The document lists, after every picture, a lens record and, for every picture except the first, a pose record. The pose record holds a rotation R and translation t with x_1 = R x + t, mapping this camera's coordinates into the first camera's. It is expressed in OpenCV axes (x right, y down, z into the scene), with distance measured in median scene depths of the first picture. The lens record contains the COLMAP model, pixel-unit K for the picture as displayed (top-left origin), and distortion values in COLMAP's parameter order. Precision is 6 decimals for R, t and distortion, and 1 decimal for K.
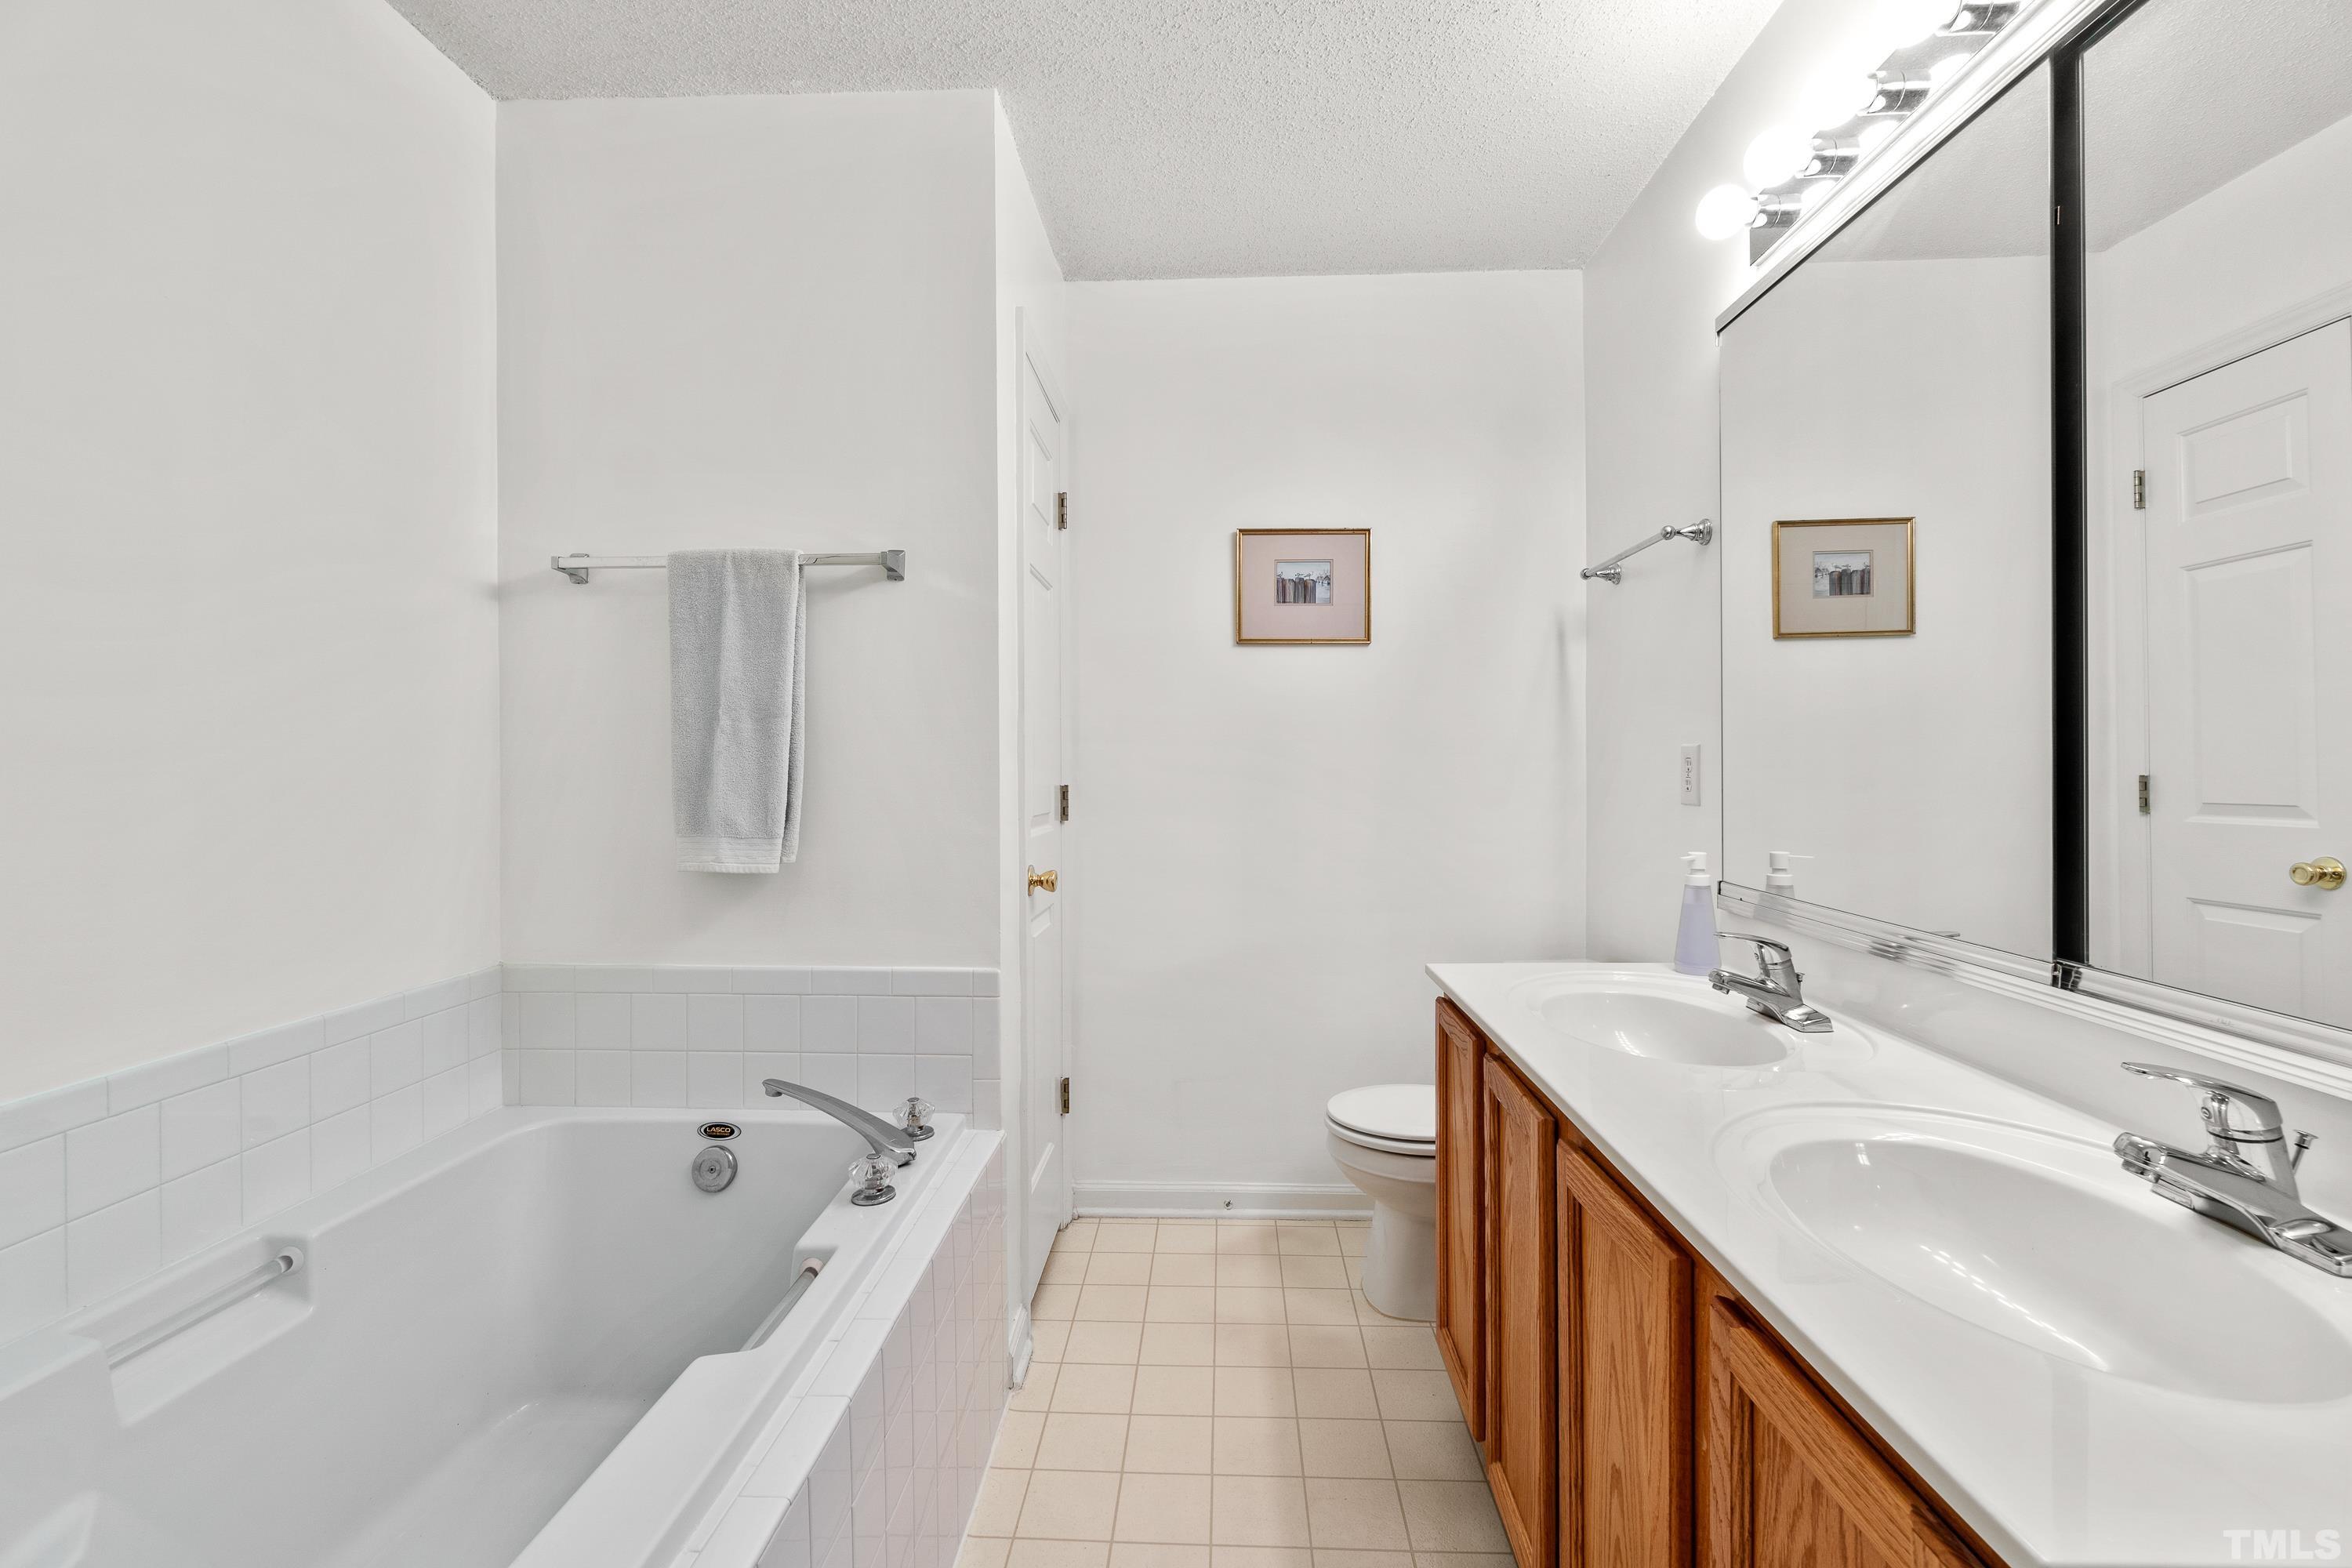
lens RADIAL K [[1028.4, 0, 1162.3], [0, 1028.4, 750.0], [0, 0, 1]] dist [-0.002613, 0.000200]
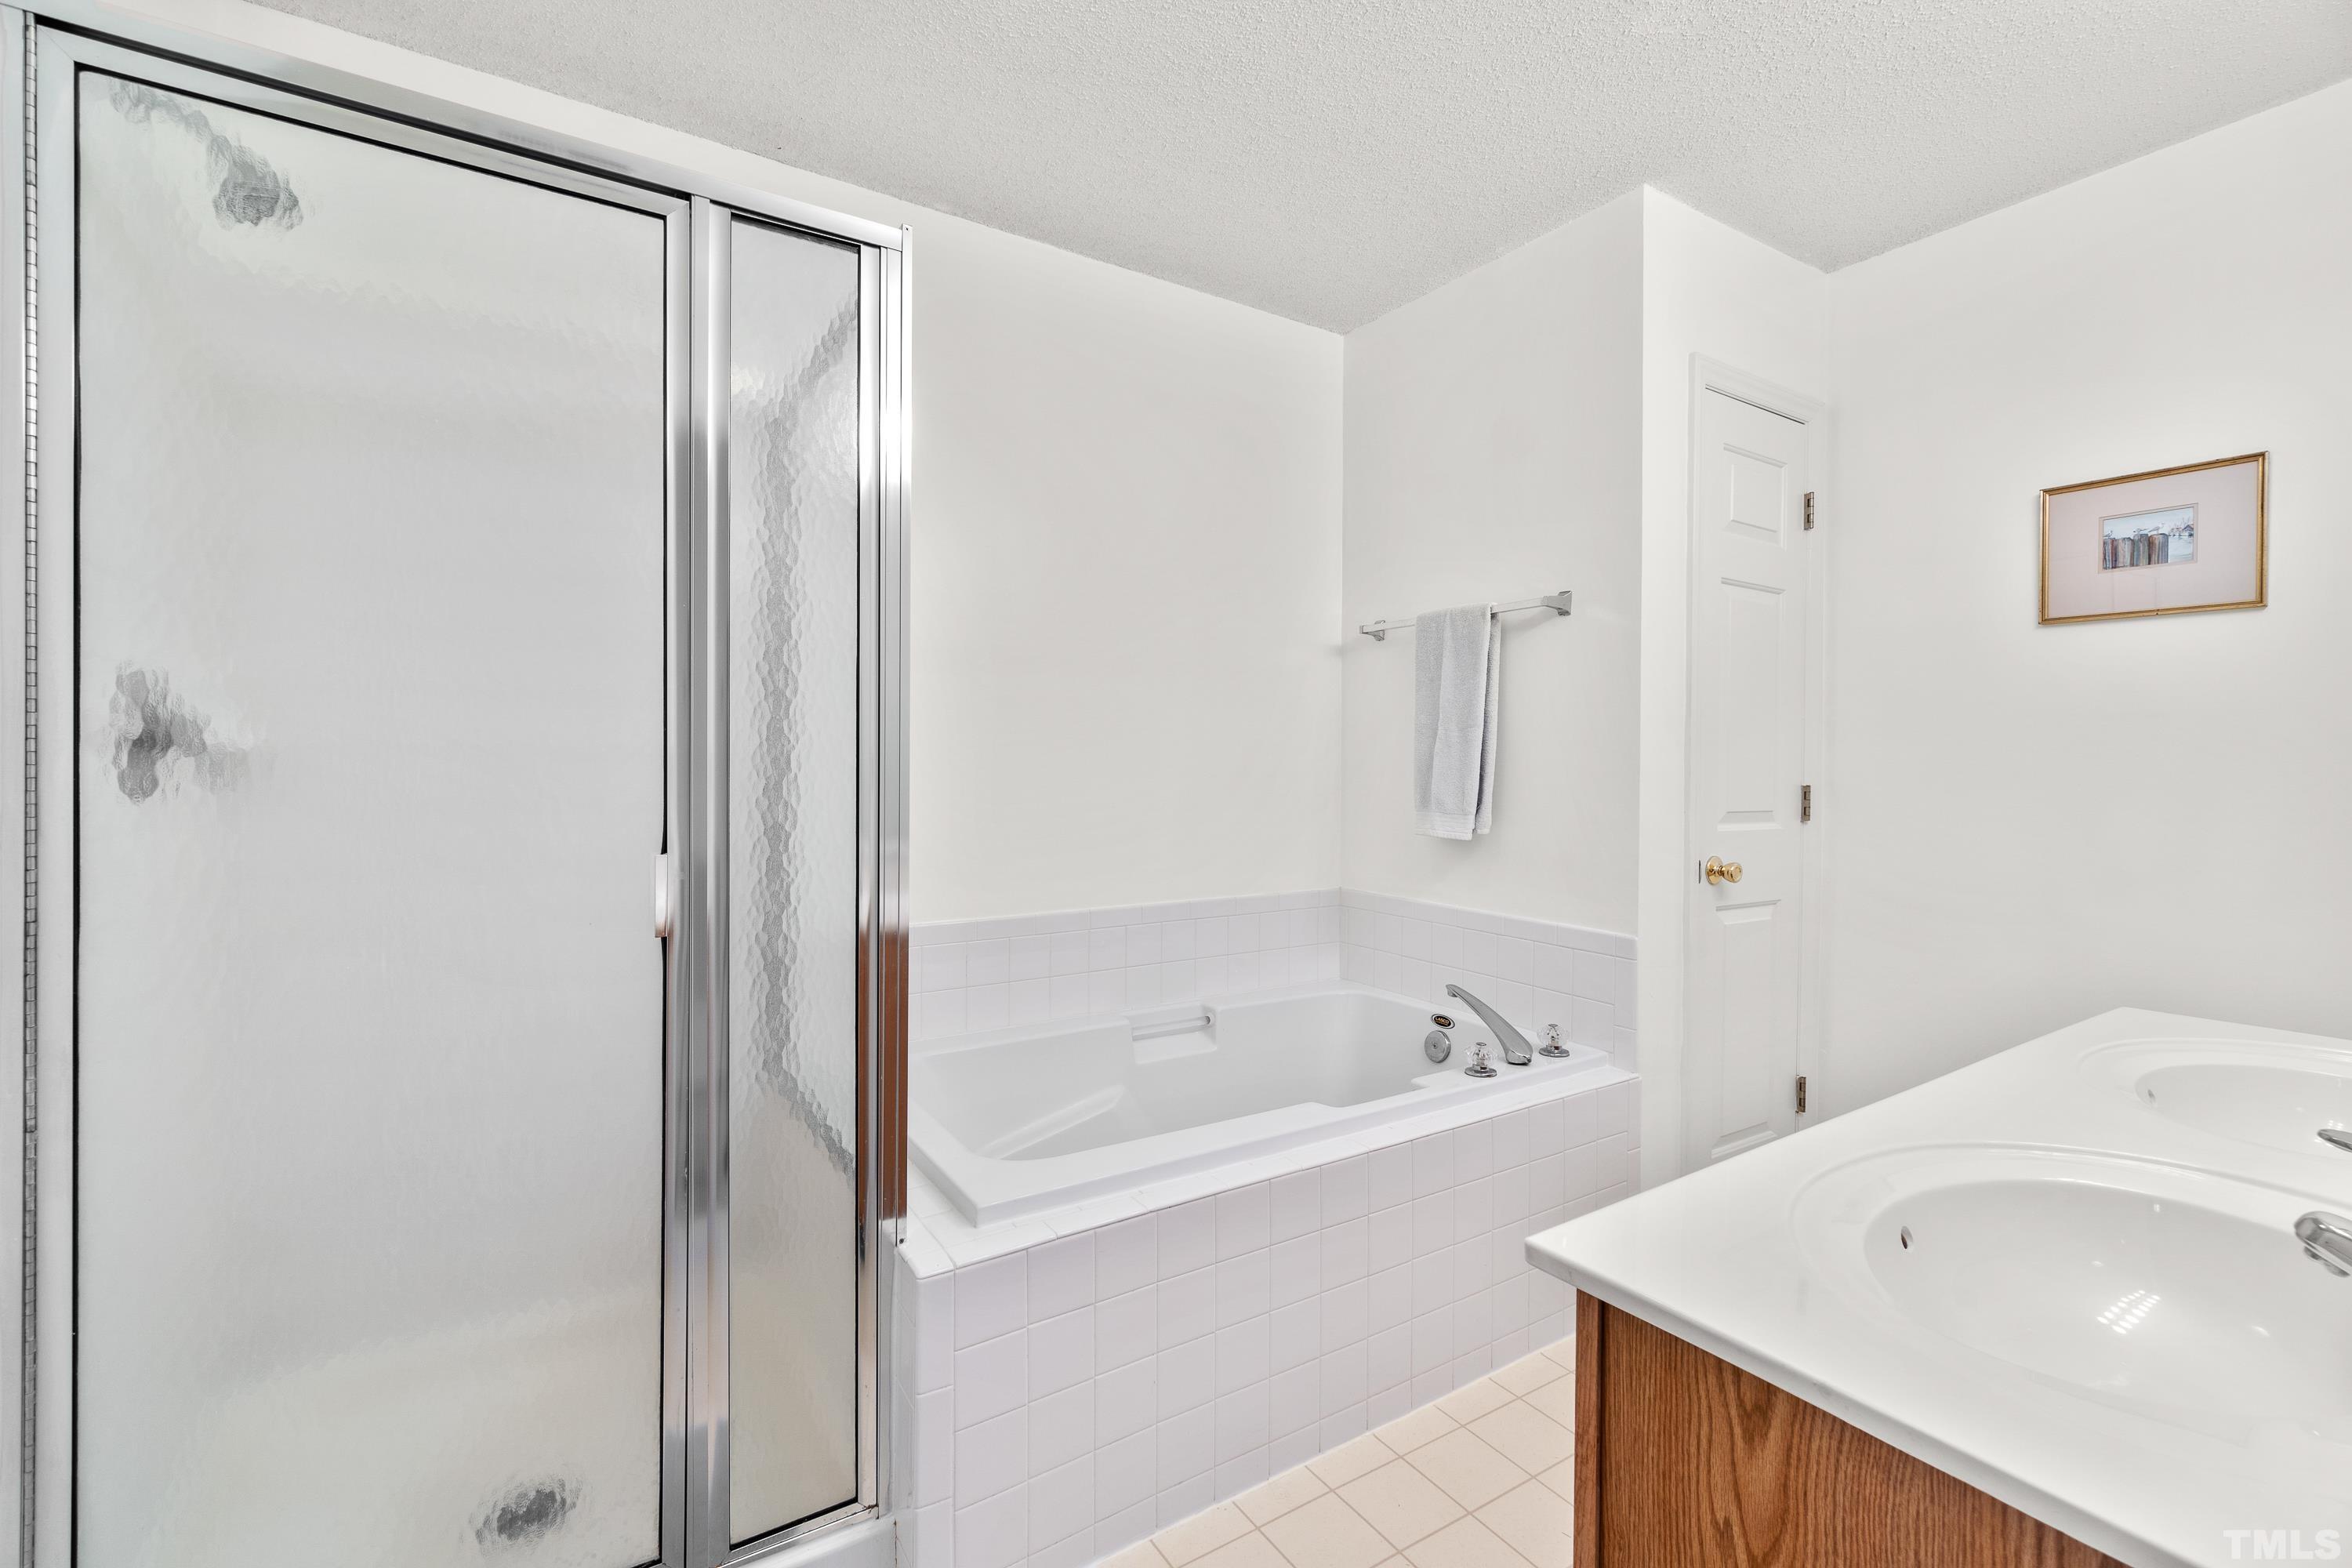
lens RADIAL K [[1028.4, 0, 1162.3], [0, 1028.4, 750.0], [0, 0, 1]] dist [-0.002613, 0.000200]
pose [[0.558420, -0.003367, -0.829551, 0.507274], [0.001004, 0.999994, -0.003384, 0.002687], [0.829558, 0.001057, 0.558420, -0.104044]]
